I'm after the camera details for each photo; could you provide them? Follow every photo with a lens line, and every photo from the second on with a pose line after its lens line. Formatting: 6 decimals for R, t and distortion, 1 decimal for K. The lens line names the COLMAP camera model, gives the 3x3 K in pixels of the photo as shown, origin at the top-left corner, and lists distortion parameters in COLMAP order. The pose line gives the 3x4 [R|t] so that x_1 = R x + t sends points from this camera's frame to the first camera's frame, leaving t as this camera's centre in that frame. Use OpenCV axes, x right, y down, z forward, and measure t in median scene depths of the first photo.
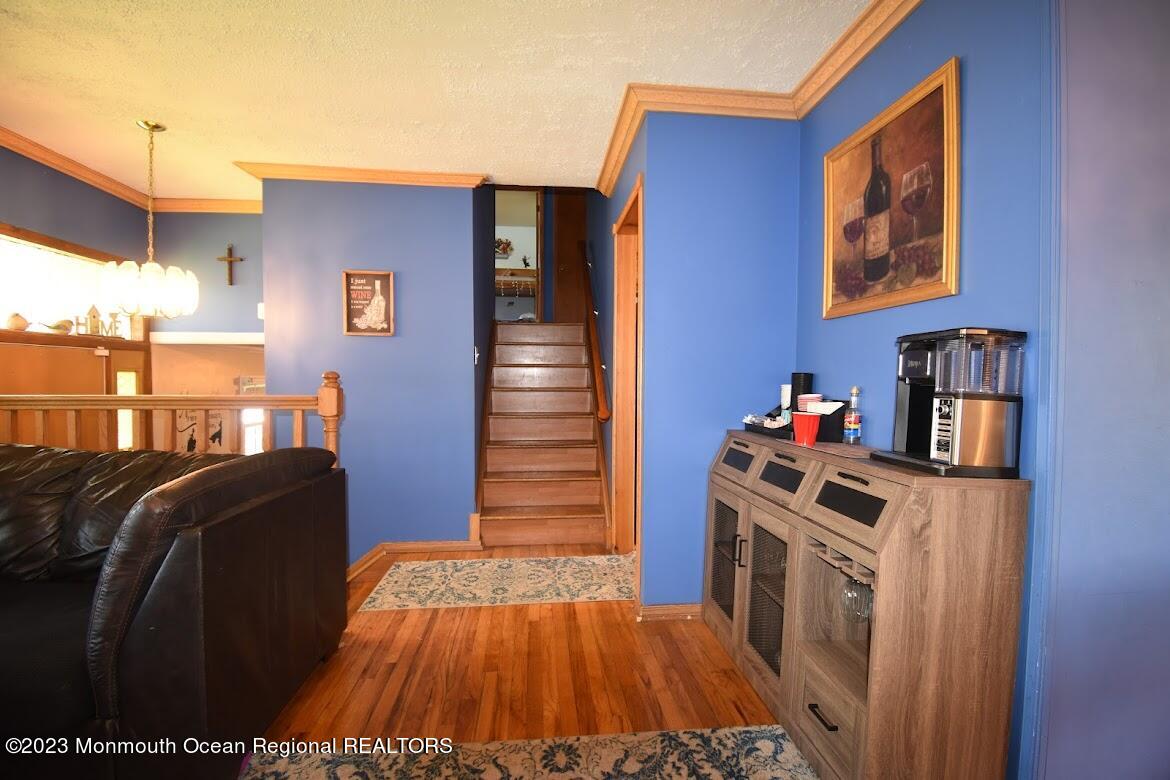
lens RADIAL K [[519.3, 0, 585.0], [0, 519.3, 390.0], [0, 0, 1]] dist [-0.008499, -0.000761]
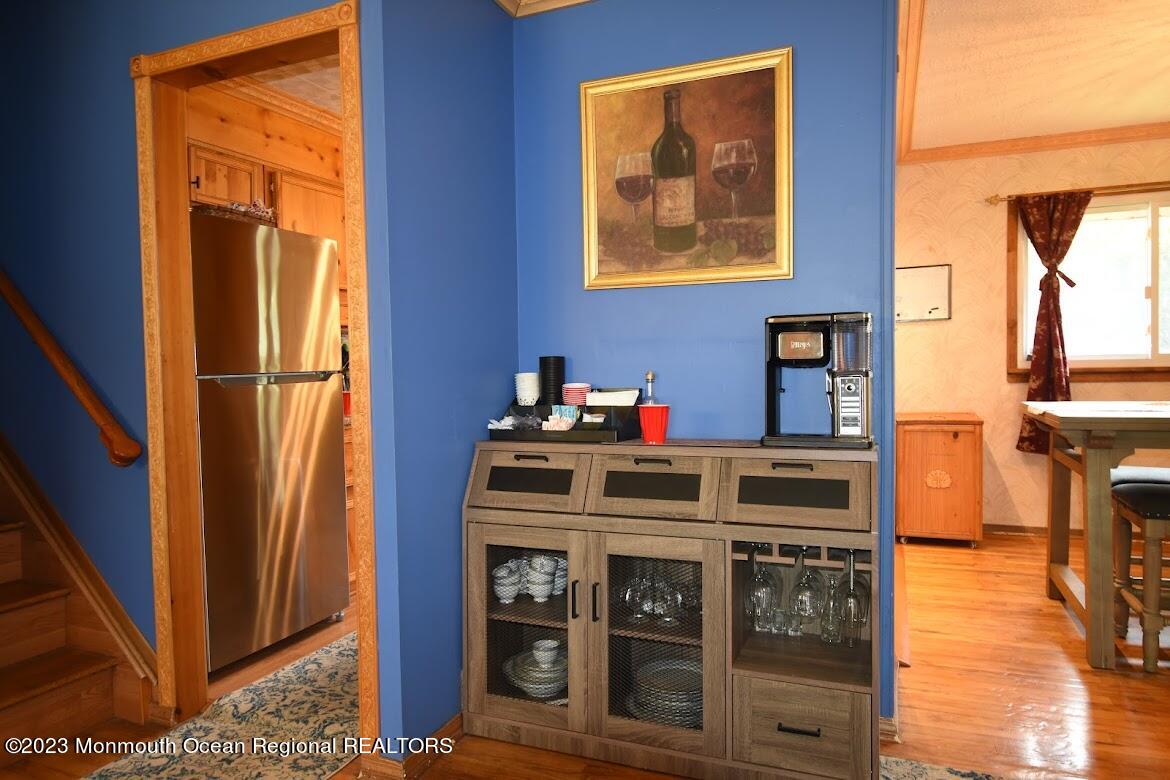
lens RADIAL K [[748.9, 0, 585.0], [0, 748.9, 390.0], [0, 0, 1]] dist [0.003116, -0.000007]
pose [[0.470307, -0.046840, 0.881259, -0.692835], [0.041693, 0.998655, 0.030829, -0.020889], [-0.881518, 0.022243, 0.471627, 0.558725]]
